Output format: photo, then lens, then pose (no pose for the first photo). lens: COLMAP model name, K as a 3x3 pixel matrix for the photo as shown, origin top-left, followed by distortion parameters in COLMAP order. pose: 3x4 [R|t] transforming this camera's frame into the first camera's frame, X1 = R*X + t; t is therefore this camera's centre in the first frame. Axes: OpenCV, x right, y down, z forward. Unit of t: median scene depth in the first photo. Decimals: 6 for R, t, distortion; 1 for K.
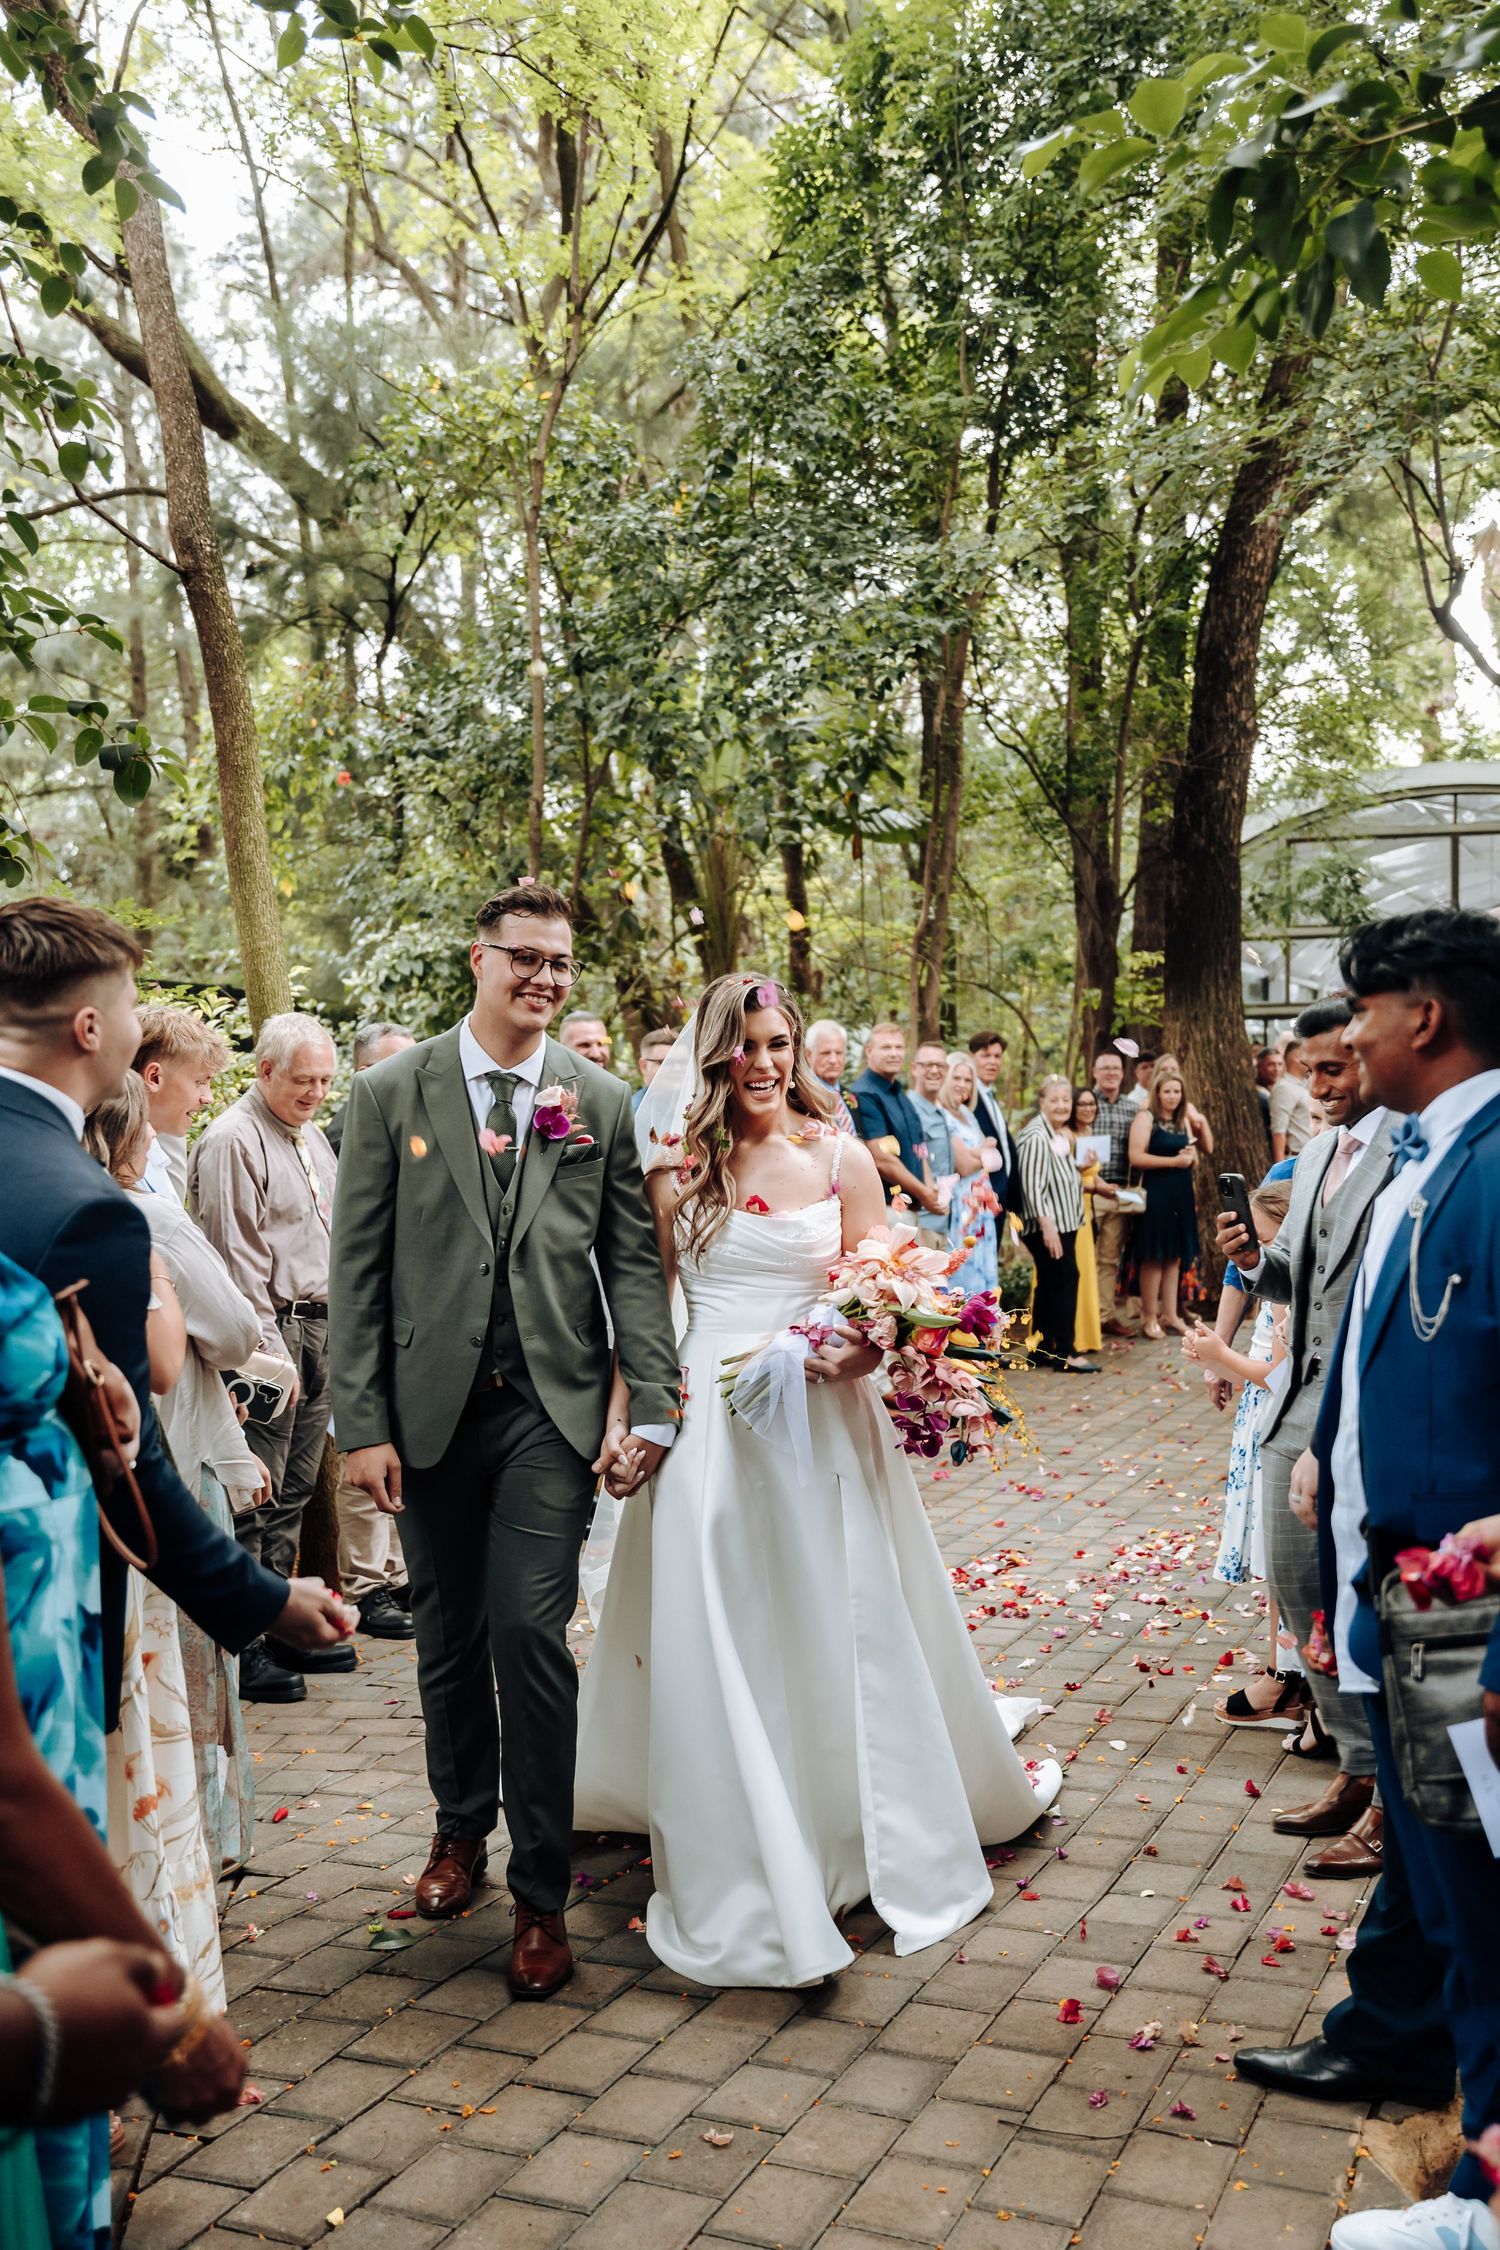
lens RADIAL K [[2232.1, 0, 747.6], [0, 2232.1, 1092.7], [0, 0, 1]] dist [0.002371, -0.005730]
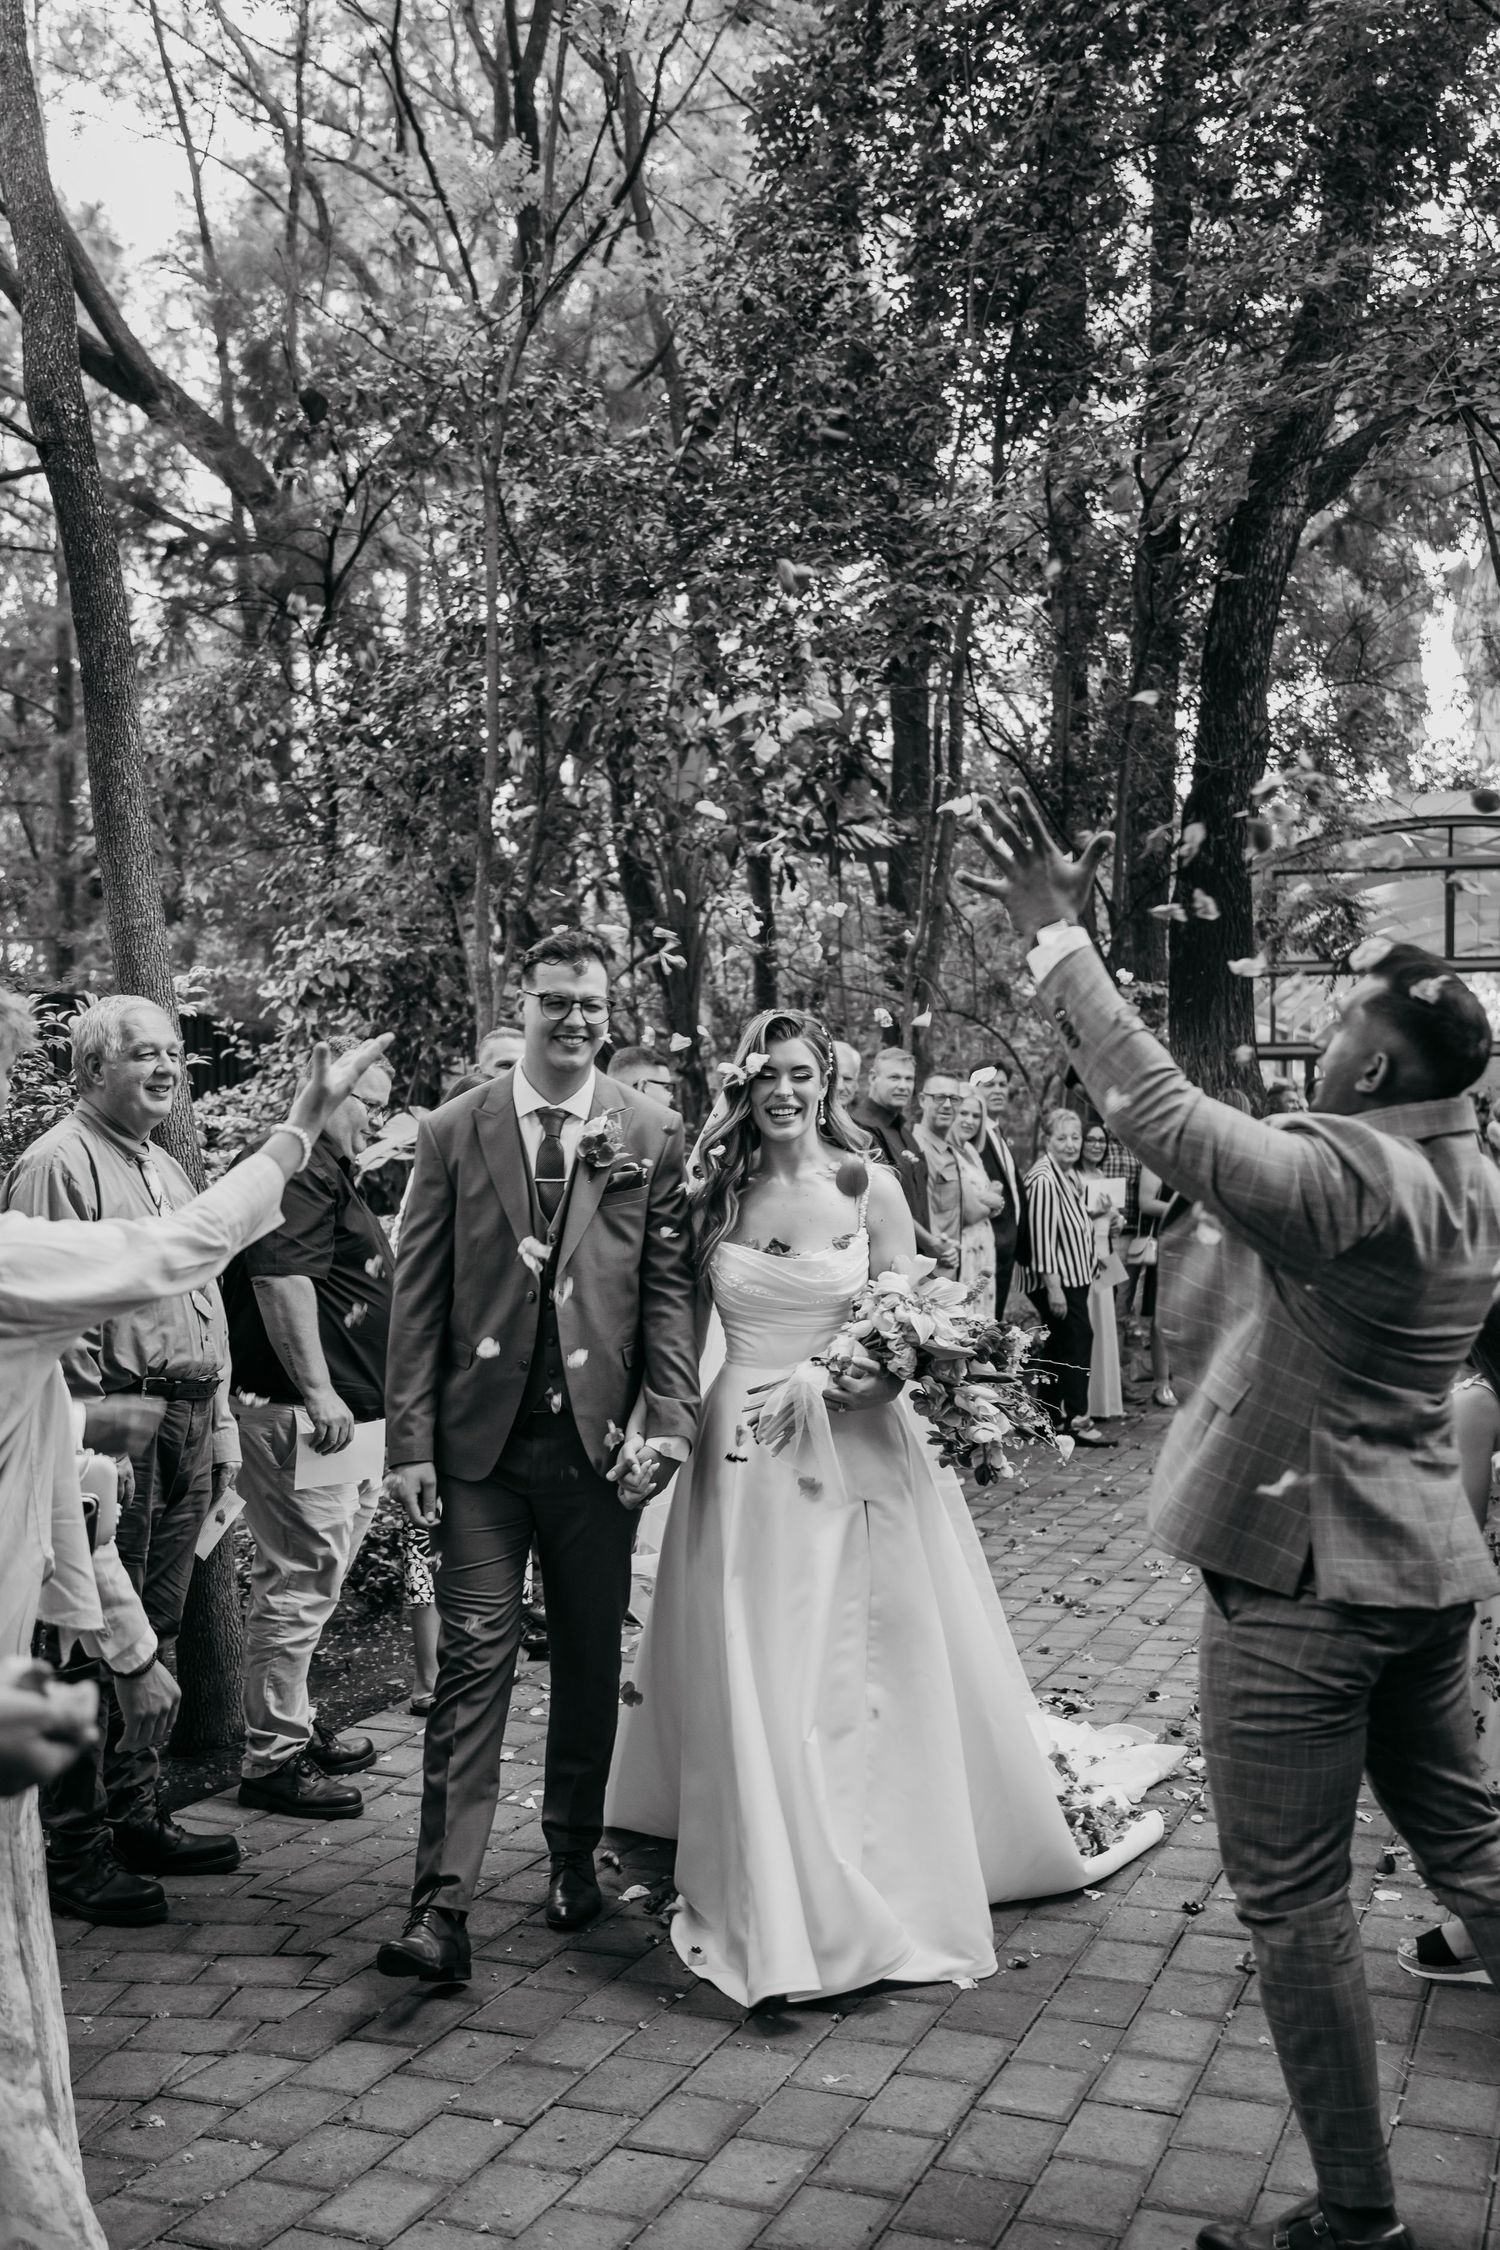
lens RADIAL K [[2102.7, 0, 750.0], [0, 2102.7, 1125.0], [0, 0, 1]] dist [-0.165747, 0.407030]
pose [[0.999377, 0.008743, 0.034183, -0.015215], [-0.008497, 0.999937, -0.007332, 0.004379], [-0.034245, 0.007037, 0.999389, 0.158791]]
